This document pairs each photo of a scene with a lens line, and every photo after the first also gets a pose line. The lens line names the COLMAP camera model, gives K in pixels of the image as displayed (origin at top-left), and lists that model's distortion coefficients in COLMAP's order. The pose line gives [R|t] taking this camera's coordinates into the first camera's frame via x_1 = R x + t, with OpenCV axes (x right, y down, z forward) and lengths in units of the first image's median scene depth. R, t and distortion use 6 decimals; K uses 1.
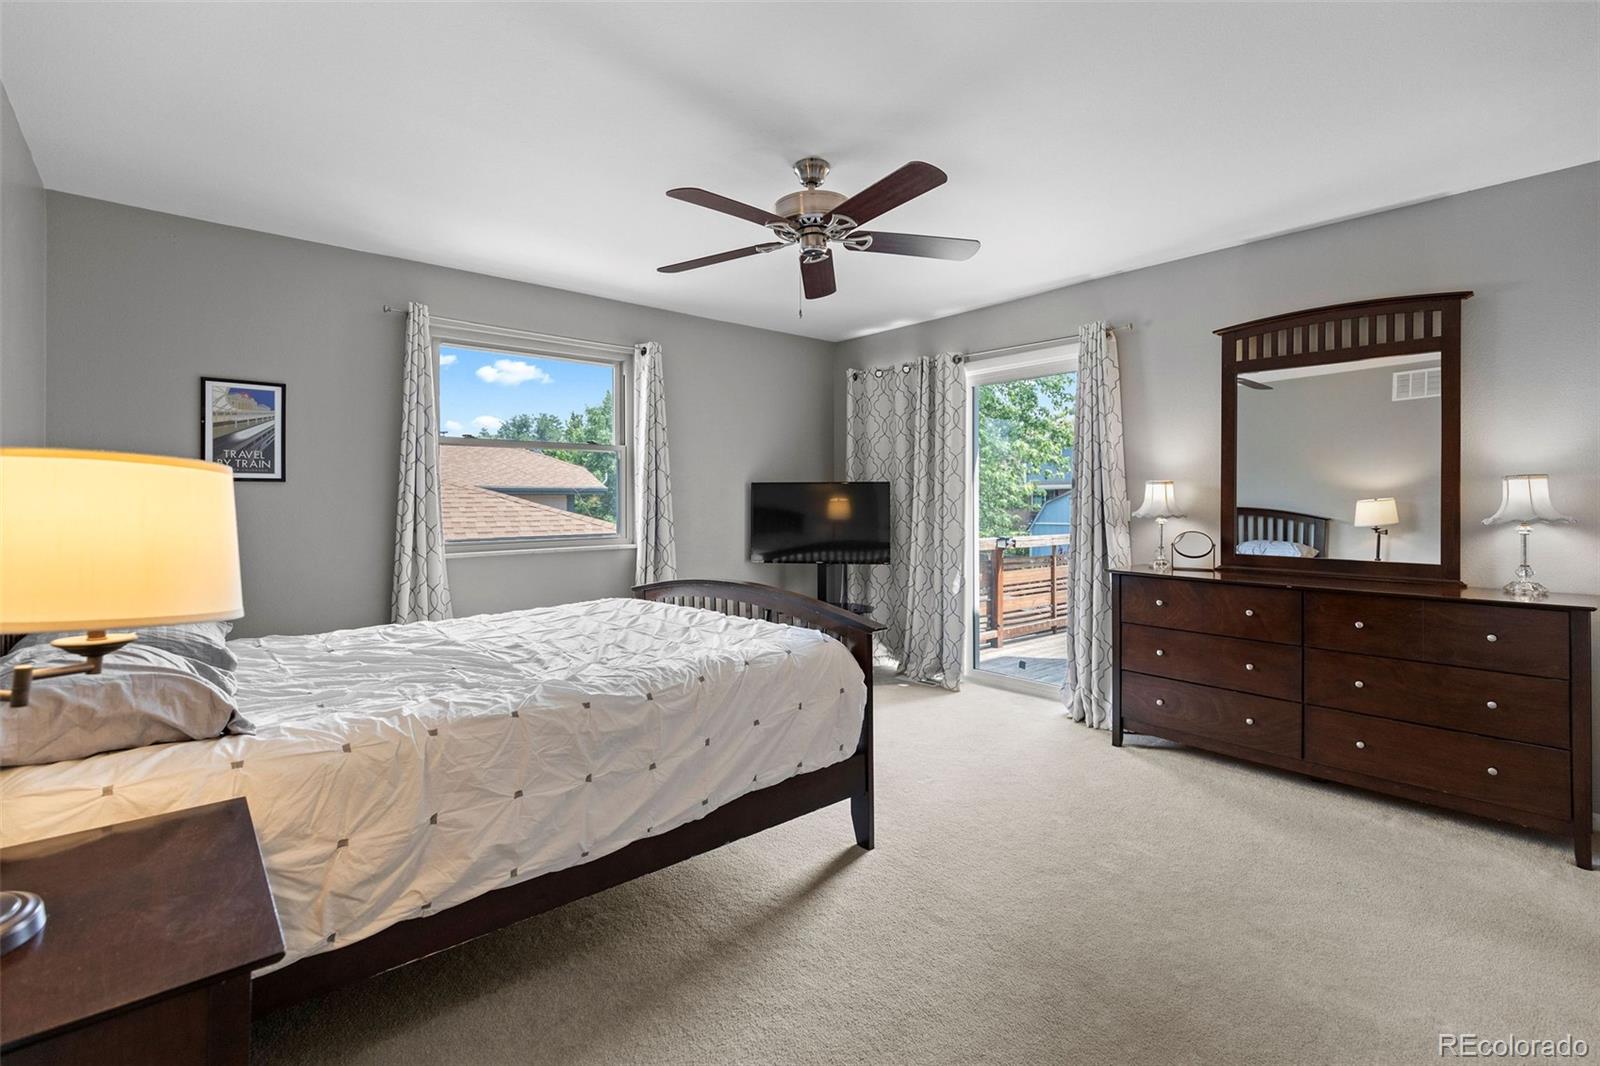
lens RADIAL K [[721.5, 0, 796.2], [0, 721.5, 504.4], [0, 0, 1]] dist [-0.001593, -0.000251]
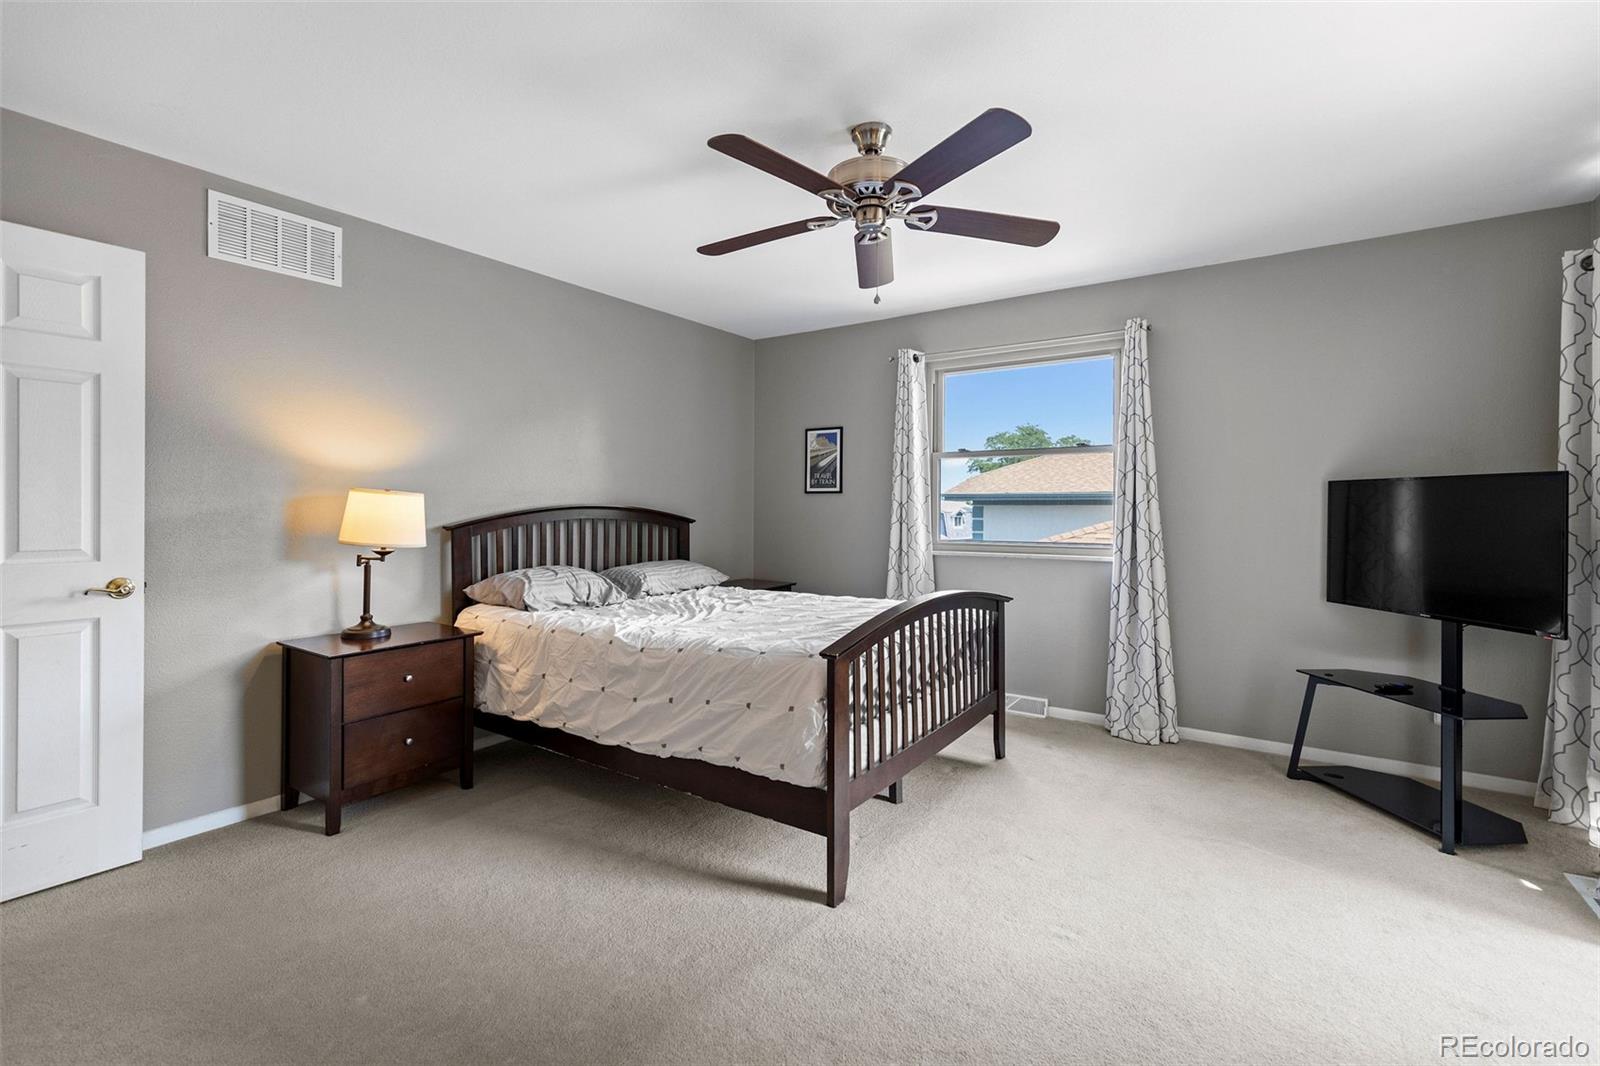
lens RADIAL K [[716.0, 0, 798.6], [0, 716.0, 510.1], [0, 0, 1]] dist [0.005339, 0.000225]
pose [[0.258017, 0.006138, -0.966121, 0.998740], [-0.008347, 0.999957, 0.004124, -0.003369], [0.966104, 0.007000, 0.258057, 0.795240]]
